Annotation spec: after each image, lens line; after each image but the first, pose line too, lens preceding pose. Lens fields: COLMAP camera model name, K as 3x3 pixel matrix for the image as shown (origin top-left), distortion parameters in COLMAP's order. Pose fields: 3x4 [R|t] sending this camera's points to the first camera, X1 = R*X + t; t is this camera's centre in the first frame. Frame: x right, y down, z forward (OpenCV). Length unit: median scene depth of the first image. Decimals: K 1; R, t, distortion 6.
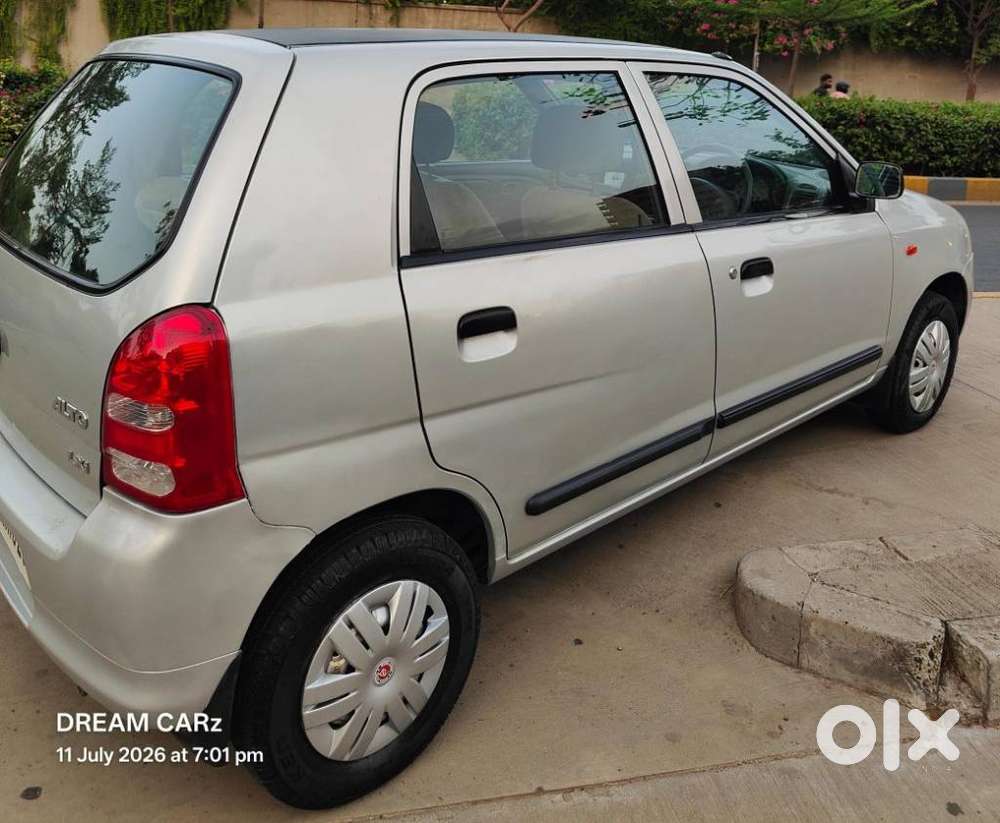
lens RADIAL K [[919.0, 0, 494.8], [0, 919.0, 412.5], [0, 0, 1]] dist [0.005707, 0.000000]
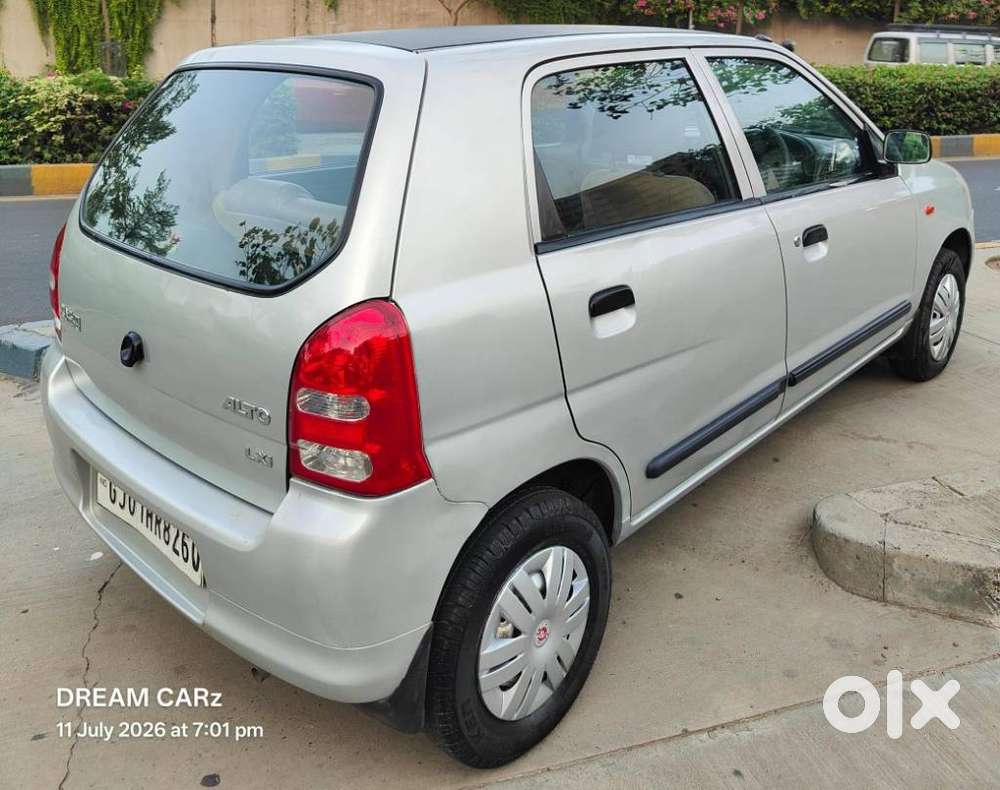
lens RADIAL K [[920.2, 0, 501.5], [0, 920.2, 395.2], [0, 0, 1]] dist [0.005413, 0.000000]
pose [[0.994821, -0.070742, 0.072980, -0.189207], [0.070535, 0.997495, 0.005415, -0.002265], [-0.073180, -0.000239, 0.997319, -0.050648]]
